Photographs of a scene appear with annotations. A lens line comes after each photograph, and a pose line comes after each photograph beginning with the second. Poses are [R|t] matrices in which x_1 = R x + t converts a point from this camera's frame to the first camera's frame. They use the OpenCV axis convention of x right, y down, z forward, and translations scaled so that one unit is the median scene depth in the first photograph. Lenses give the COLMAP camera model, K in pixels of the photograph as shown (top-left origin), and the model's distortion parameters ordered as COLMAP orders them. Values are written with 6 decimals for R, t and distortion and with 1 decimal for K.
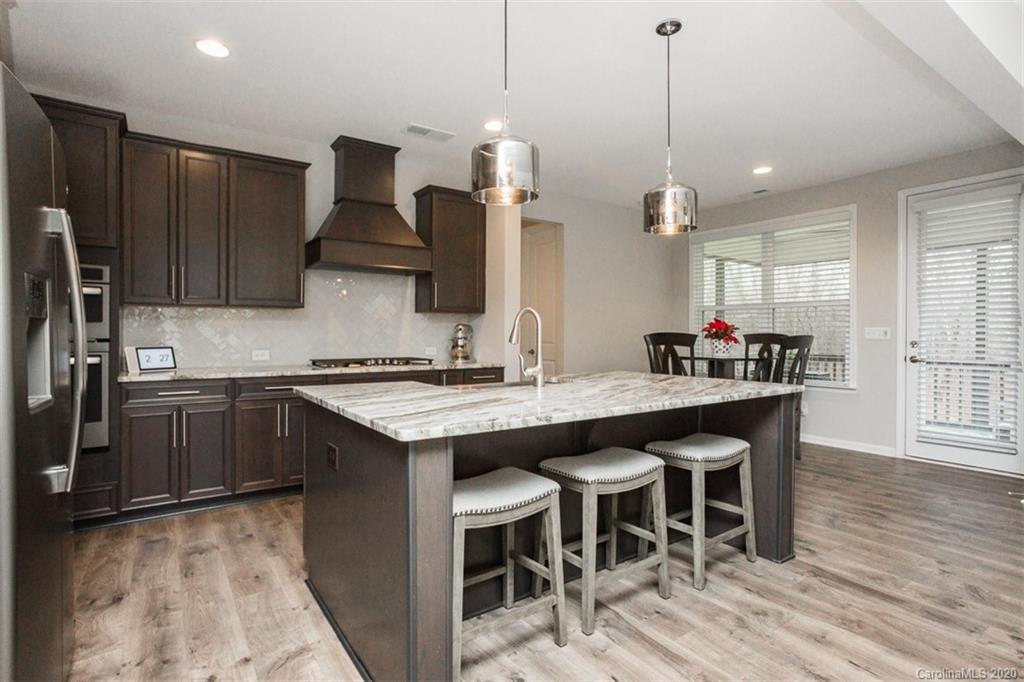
lens RADIAL K [[497.8, 0, 506.6], [0, 497.8, 354.4], [0, 0, 1]] dist [-0.016503, 0.000249]
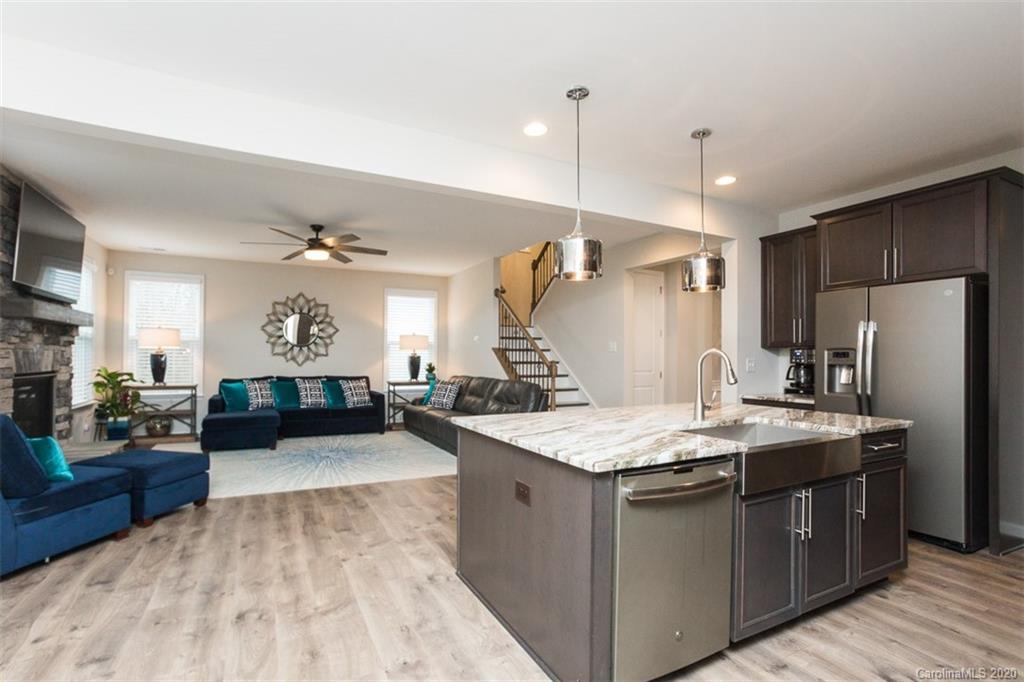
lens RADIAL K [[477.3, 0, 483.4], [0, 477.3, 347.3], [0, 0, 1]] dist [-0.068395, 0.038440]
pose [[-0.987297, -0.002339, 0.158867, 0.238646], [0.000616, 0.999828, 0.018543, -0.074950], [-0.158883, 0.018405, -0.987126, 1.332253]]
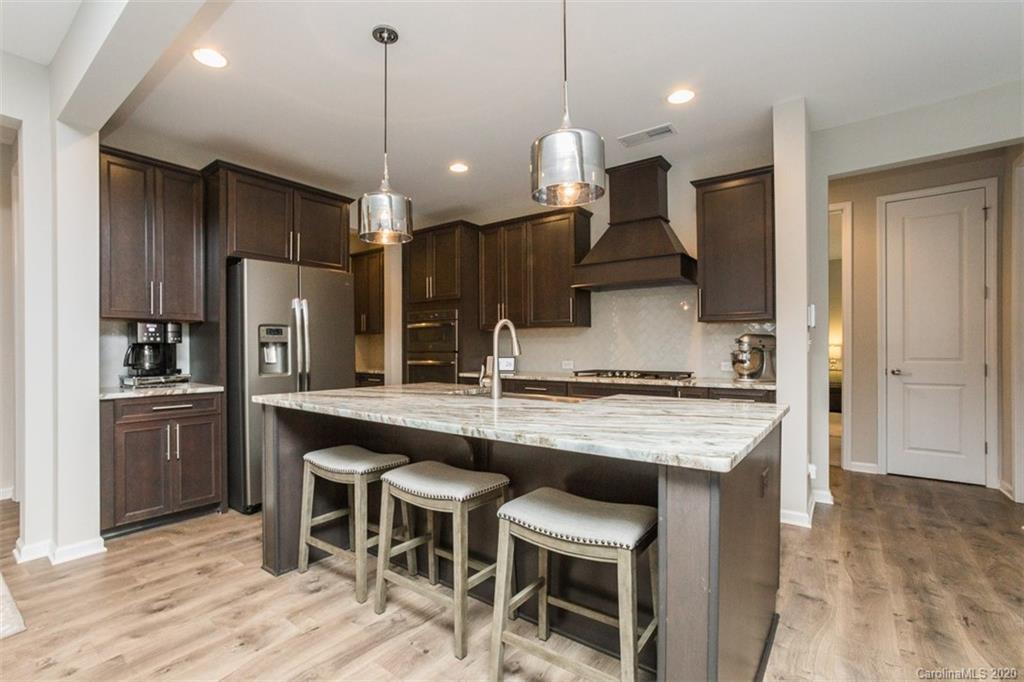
lens RADIAL K [[477.3, 0, 483.4], [0, 477.3, 347.3], [0, 0, 1]] dist [-0.068395, 0.038440]
pose [[0.288123, -0.007912, -0.957561, 0.610760], [-0.033285, 0.999279, -0.018272, -0.013137], [0.957015, 0.037137, 0.287652, 0.438456]]
